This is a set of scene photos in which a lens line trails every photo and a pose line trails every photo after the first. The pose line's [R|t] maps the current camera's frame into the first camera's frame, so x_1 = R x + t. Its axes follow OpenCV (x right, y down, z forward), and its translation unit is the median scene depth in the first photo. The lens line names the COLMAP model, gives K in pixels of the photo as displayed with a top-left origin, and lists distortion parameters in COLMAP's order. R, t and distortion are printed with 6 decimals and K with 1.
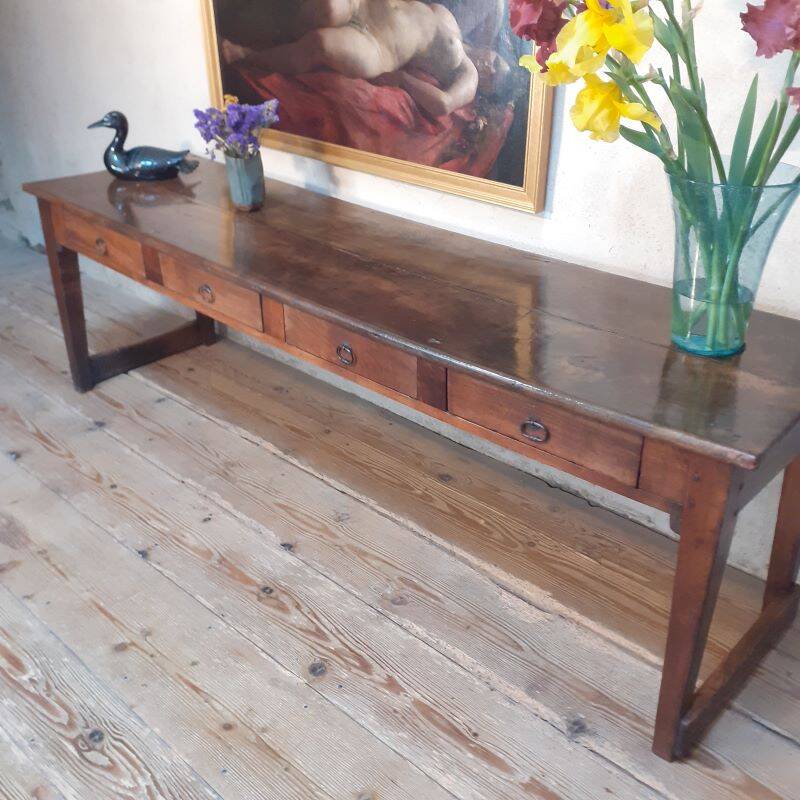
lens RADIAL K [[864.7, 0, 408.8], [0, 864.7, 400.2], [0, 0, 1]] dist [0.115034, -0.245627]
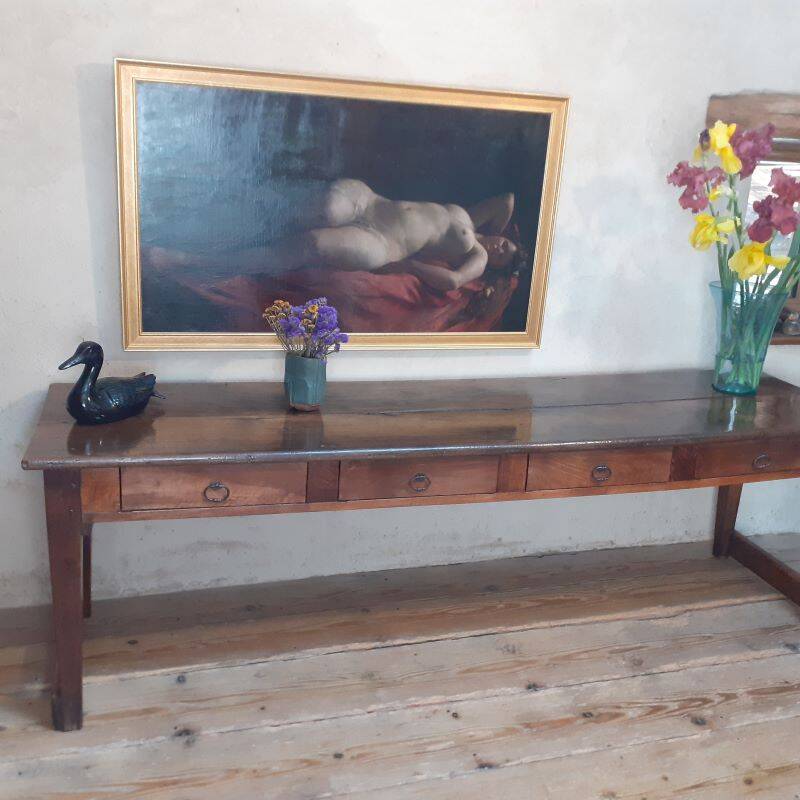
lens RADIAL K [[862.8, 0, 407.8], [0, 862.8, 386.3], [0, 0, 1]] dist [0.128761, -0.283268]
pose [[0.508706, -0.211156, 0.834644, -1.091350], [0.360480, 0.932626, 0.016237, -0.259108], [-0.781839, 0.292613, 0.550550, 0.454163]]
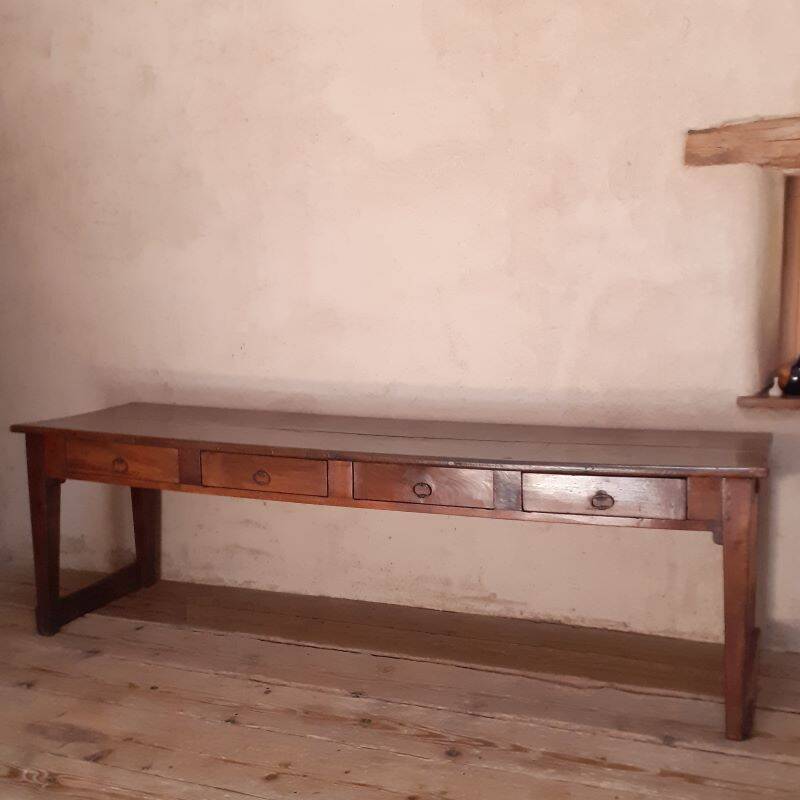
lens RADIAL K [[943.7, 0, 448.3], [0, 943.7, 402.2], [0, 0, 1]] dist [0.128439, -0.286775]
pose [[0.922016, -0.058359, 0.382729, -0.504232], [0.192050, 0.927312, -0.321261, 0.251401], [-0.336161, 0.369711, 0.866204, -0.234702]]
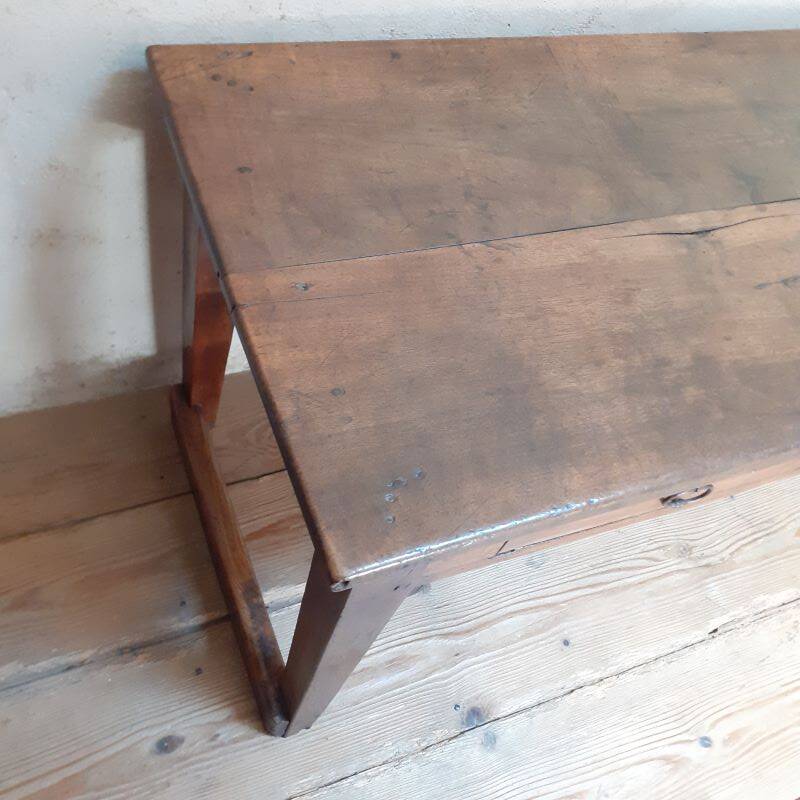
lens RADIAL K [[862.8, 0, 407.8], [0, 862.8, 386.3], [0, 0, 1]] dist [0.128761, -0.283268]
pose [[0.422356, -0.698545, 0.577624, -0.681117], [0.213348, 0.695960, 0.685655, -0.563586], [-0.880964, -0.166356, 0.442976, 1.129122]]
